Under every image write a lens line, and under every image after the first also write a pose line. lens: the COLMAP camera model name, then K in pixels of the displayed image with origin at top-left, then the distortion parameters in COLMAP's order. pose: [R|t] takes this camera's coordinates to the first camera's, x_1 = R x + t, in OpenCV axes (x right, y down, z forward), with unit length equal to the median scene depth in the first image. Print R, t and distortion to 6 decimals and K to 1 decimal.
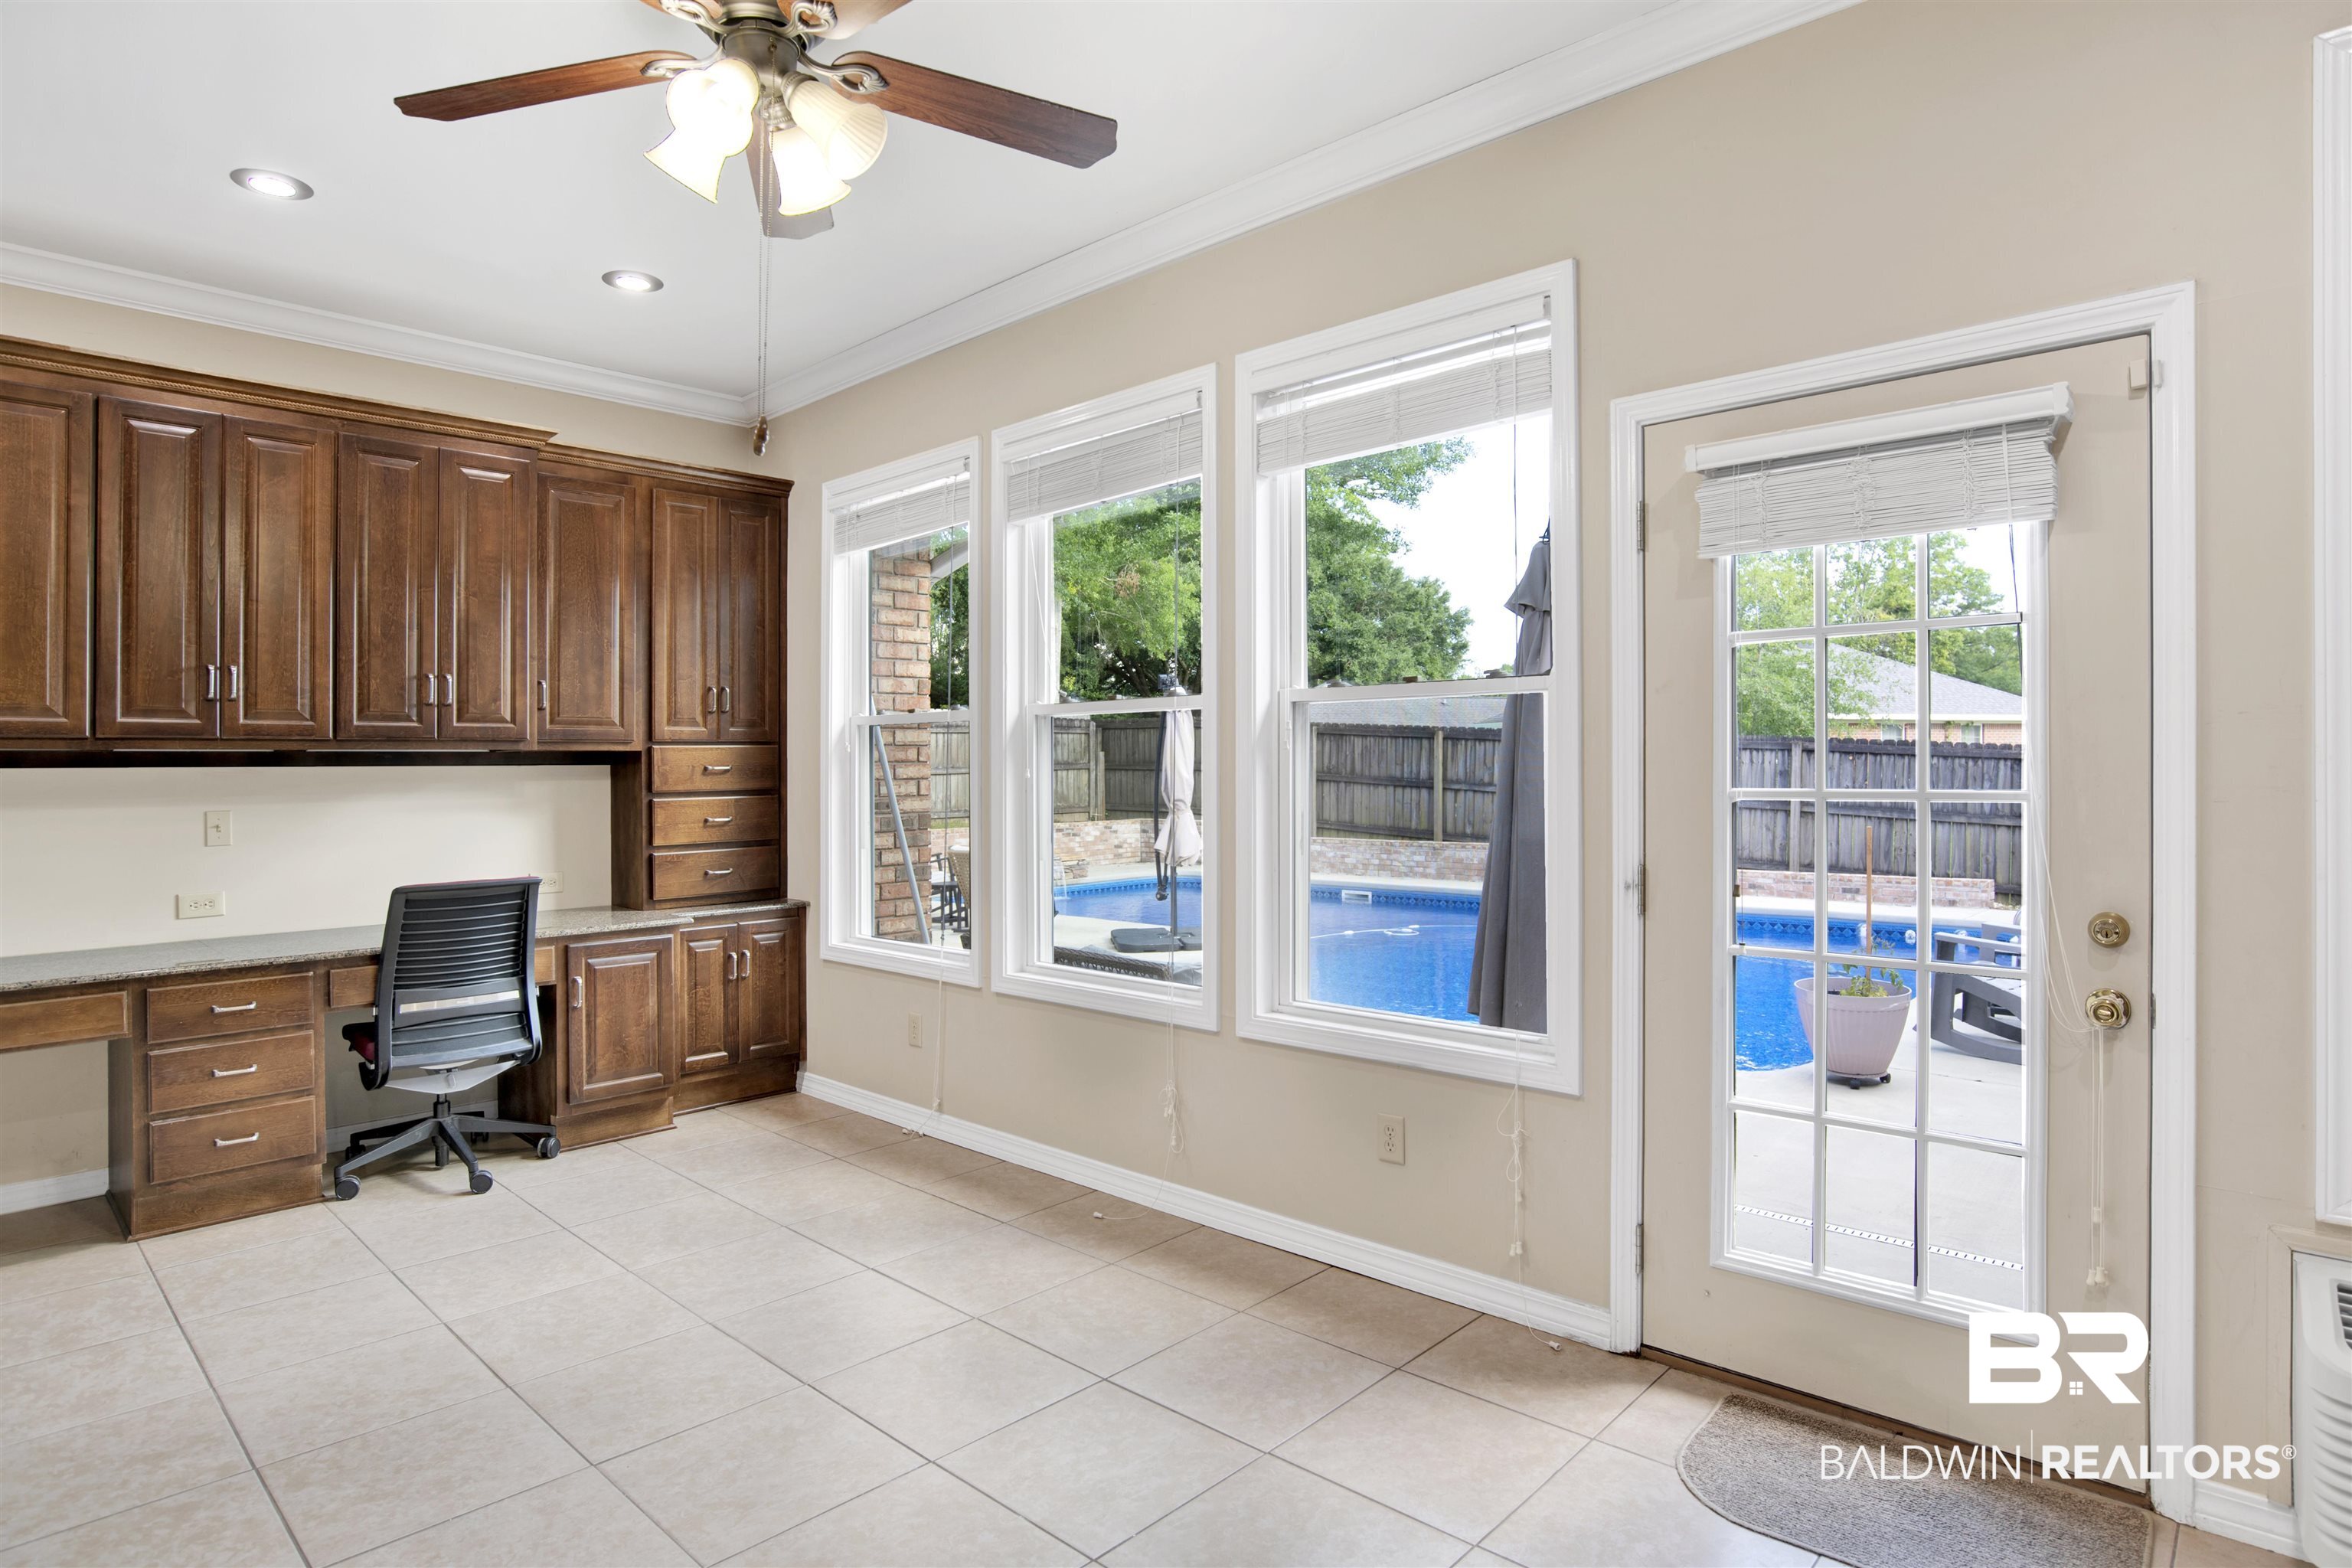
lens RADIAL K [[1270.4, 0, 1177.8], [0, 1270.4, 775.5], [0, 0, 1]] dist [-0.056703, 0.022021]
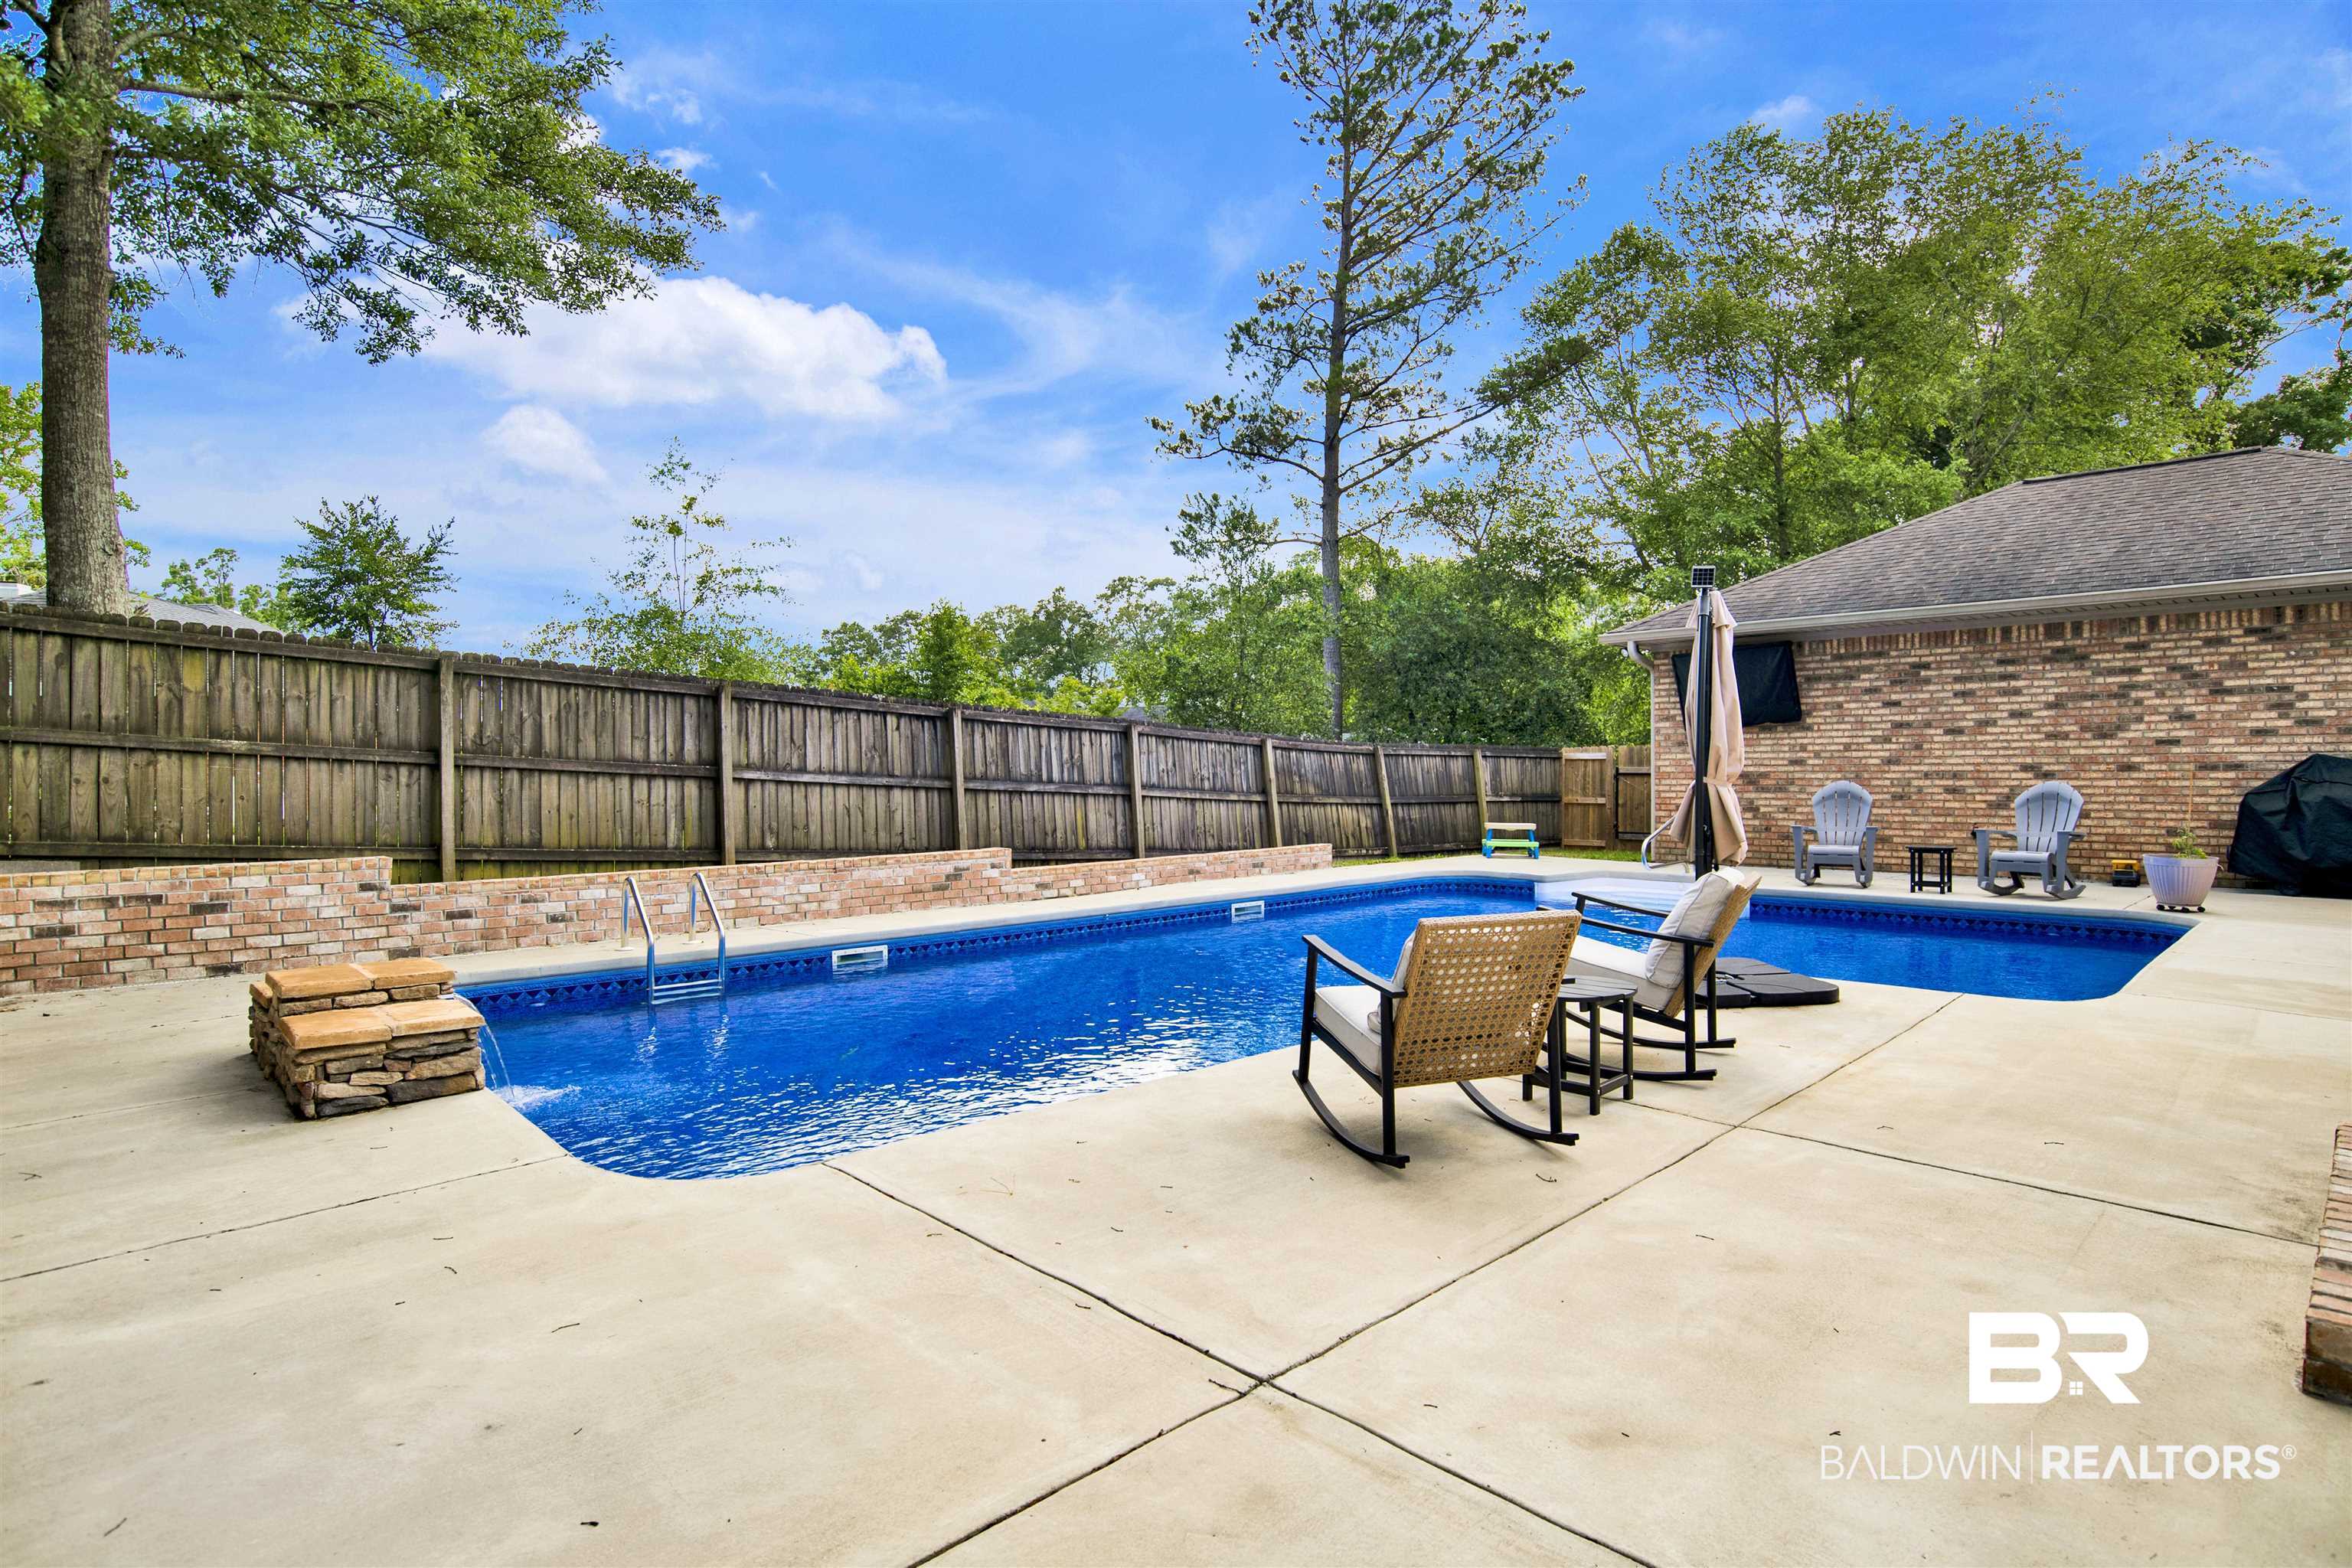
lens RADIAL K [[1244.1, 0, 1178.6], [0, 1244.1, 774.9], [0, 0, 1]] dist [-0.074135, 0.032828]
pose [[0.076911, -0.000895, 0.997038, -0.383193], [0.011714, 0.999931, -0.000006, 0.011025], [-0.996969, 0.011680, 0.076917, 0.735523]]
